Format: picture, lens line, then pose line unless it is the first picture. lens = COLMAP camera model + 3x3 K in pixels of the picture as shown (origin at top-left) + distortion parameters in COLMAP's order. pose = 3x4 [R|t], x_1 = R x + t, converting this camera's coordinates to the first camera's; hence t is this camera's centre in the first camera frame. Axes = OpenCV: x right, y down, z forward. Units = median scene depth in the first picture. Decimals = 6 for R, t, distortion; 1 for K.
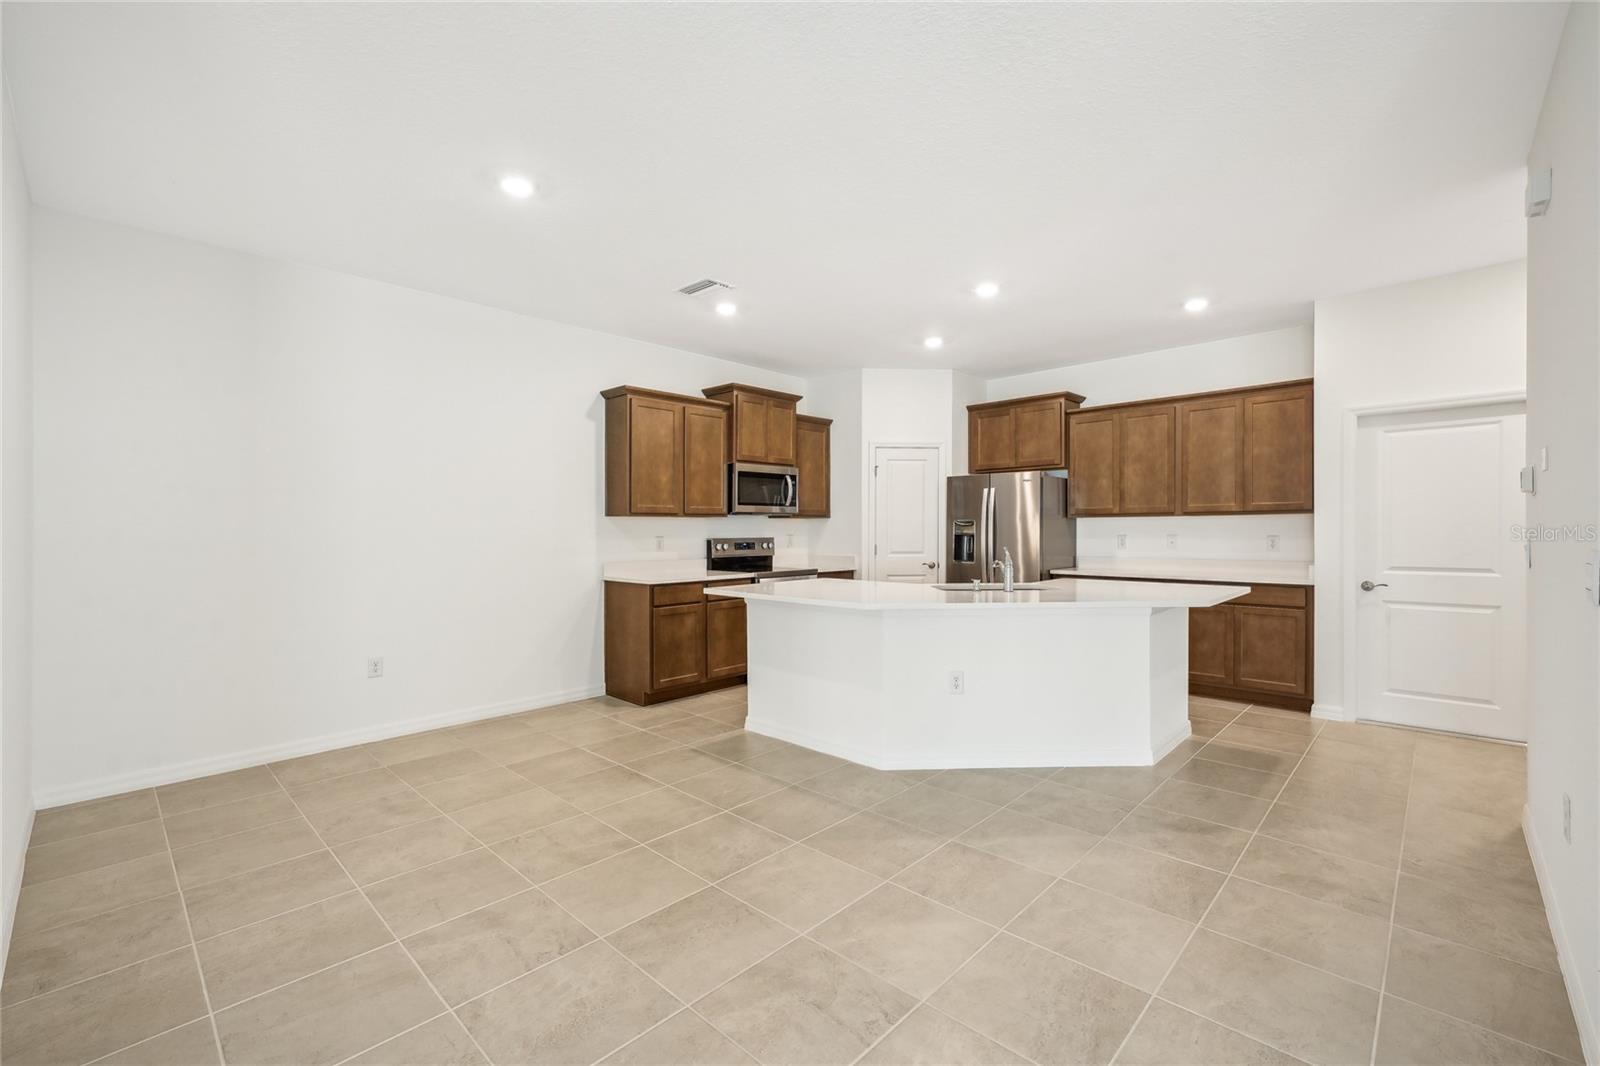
lens RADIAL K [[679.9, 0, 814.4], [0, 679.9, 538.9], [0, 0, 1]] dist [-0.003892, 0.000997]
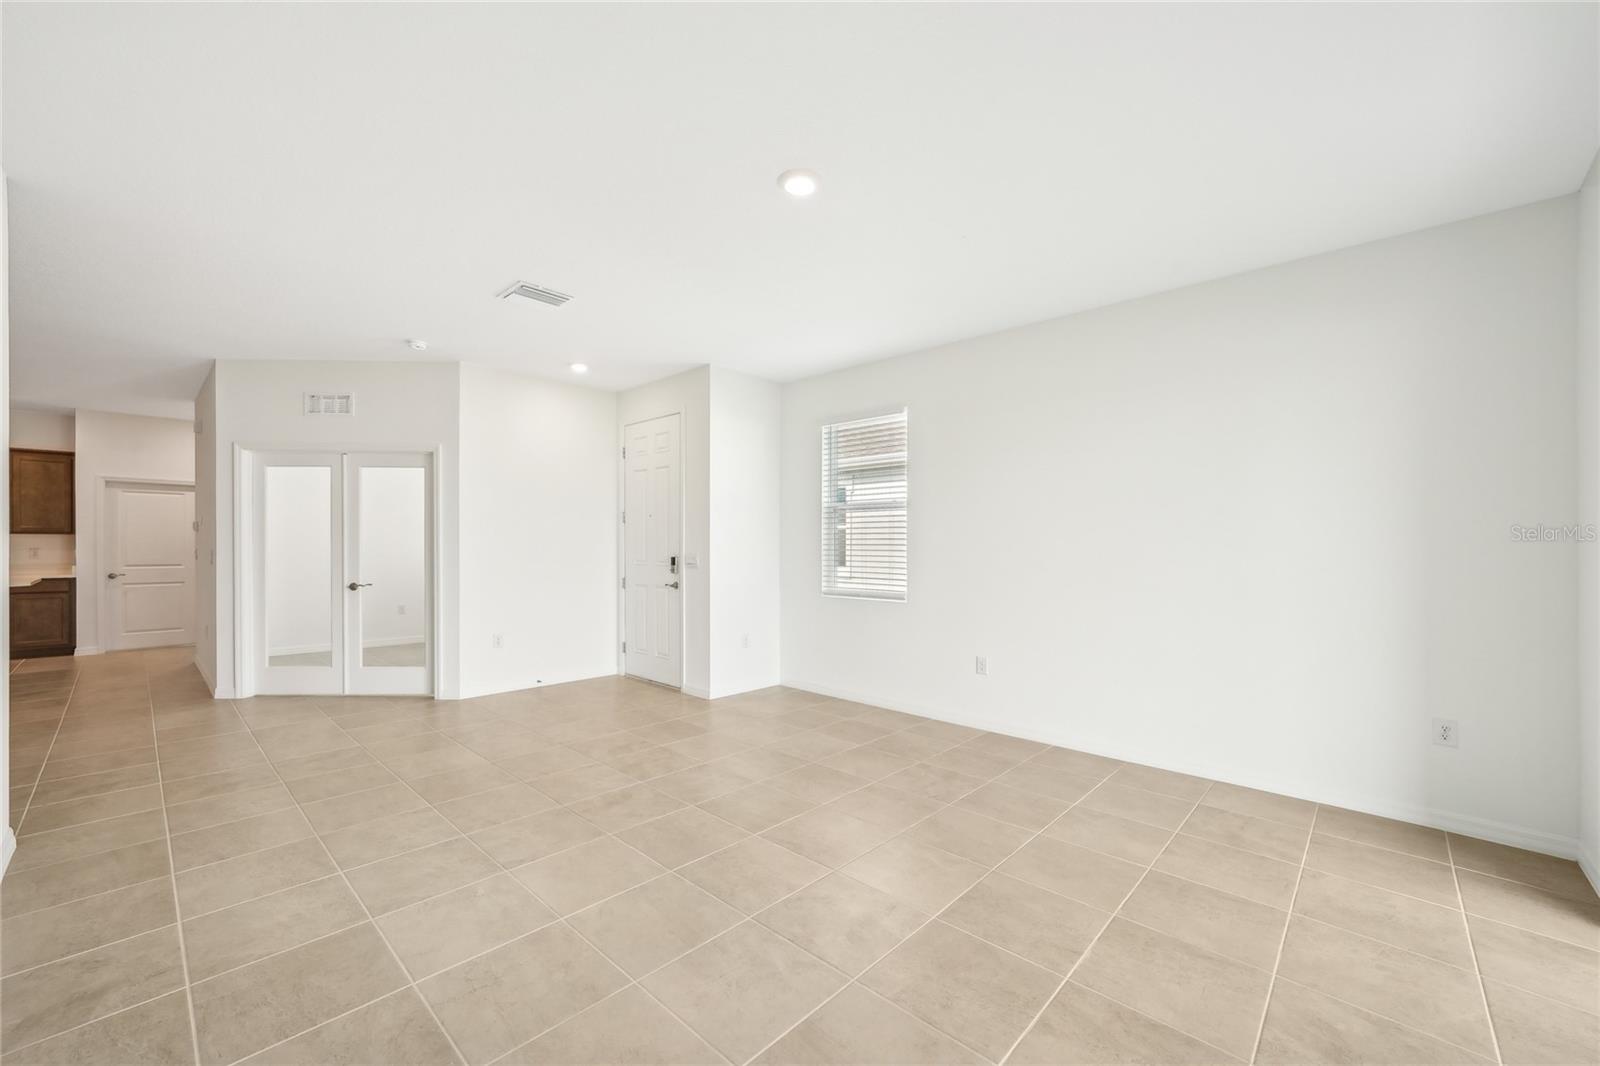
lens RADIAL K [[648.7, 0, 809.8], [0, 648.7, 550.6], [0, 0, 1]] dist [-0.006439, 0.002217]
pose [[0.003052, -0.001118, 0.999995, -0.664744], [0.011107, 0.999938, 0.001084, 0.015689], [-0.999934, 0.011104, 0.003064, -0.638496]]
